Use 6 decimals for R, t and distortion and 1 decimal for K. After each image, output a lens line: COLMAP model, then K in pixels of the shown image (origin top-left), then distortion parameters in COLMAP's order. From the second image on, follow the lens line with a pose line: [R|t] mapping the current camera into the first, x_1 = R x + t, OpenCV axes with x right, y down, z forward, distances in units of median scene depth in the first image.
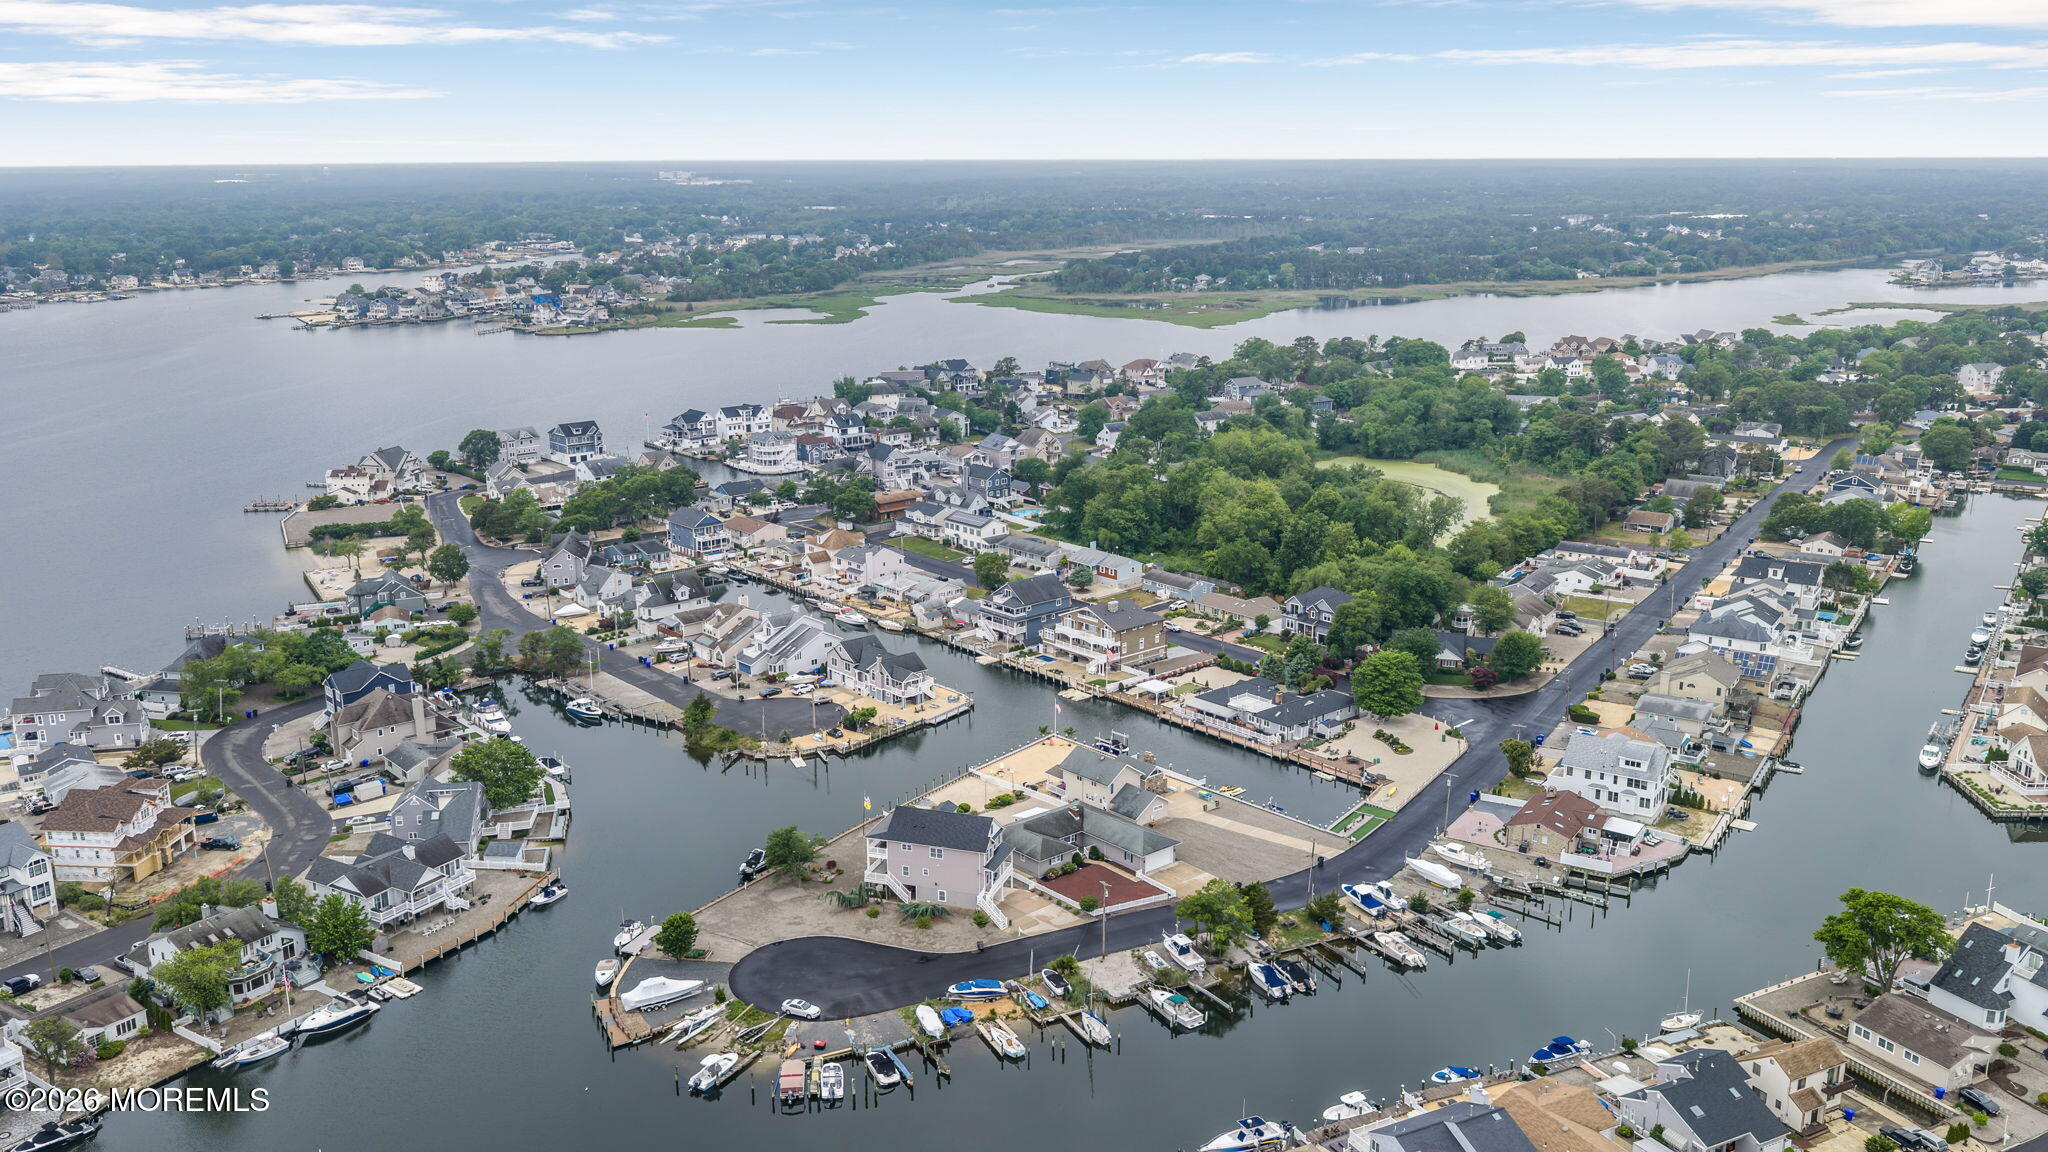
lens RADIAL K [[1690.2, 0, 1024.0], [0, 1690.2, 576.0], [0, 0, 1]] dist [0.039824, -0.089840]
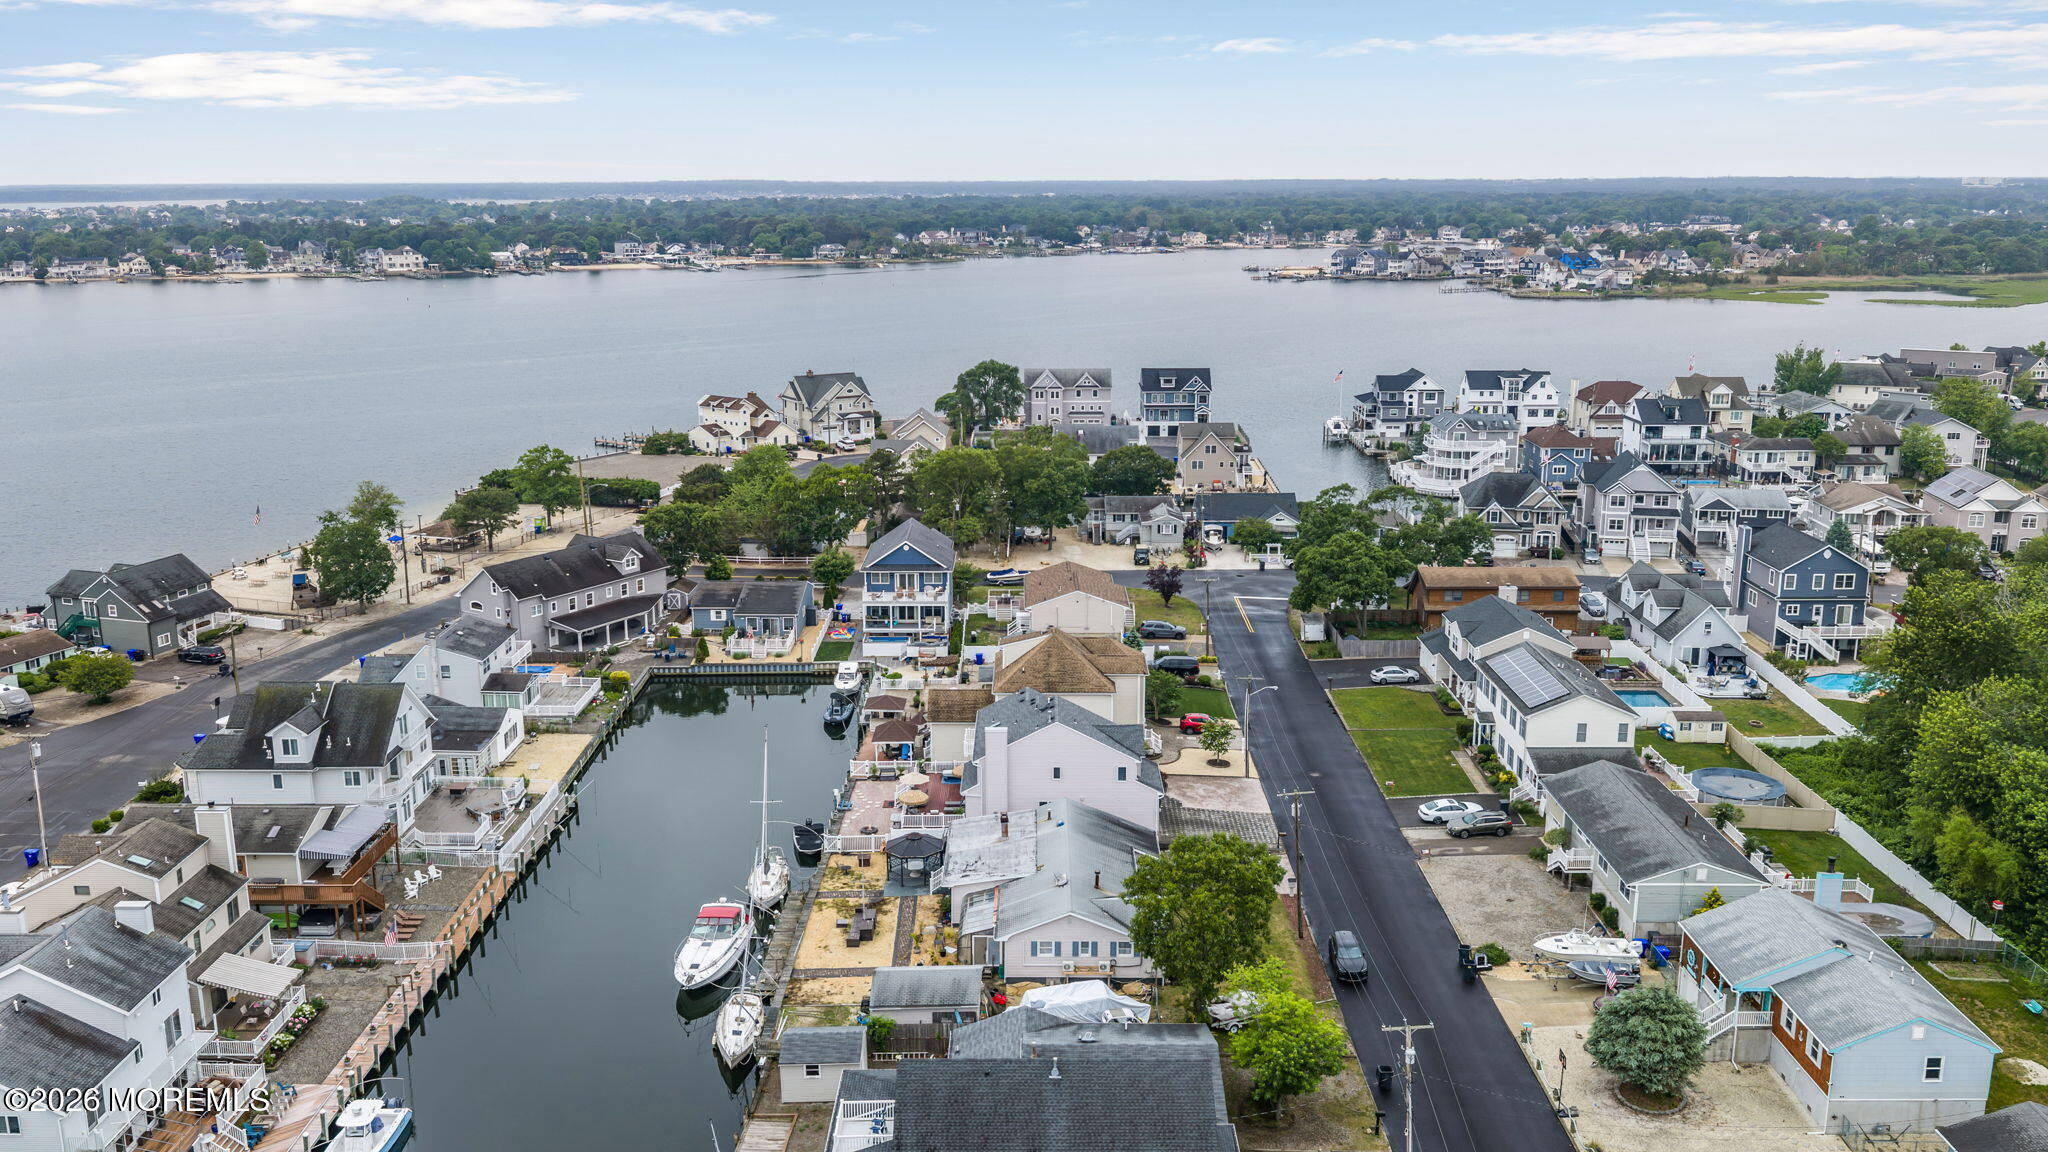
lens RADIAL K [[1690.2, 0, 1024.0], [0, 1690.2, 576.0], [0, 0, 1]] dist [0.039824, -0.089840]
pose [[0.749838, 0.153809, -0.643495, 0.071307], [-0.162783, 0.985594, 0.045894, -0.037574], [0.641283, 0.070337, 0.764073, 0.513005]]
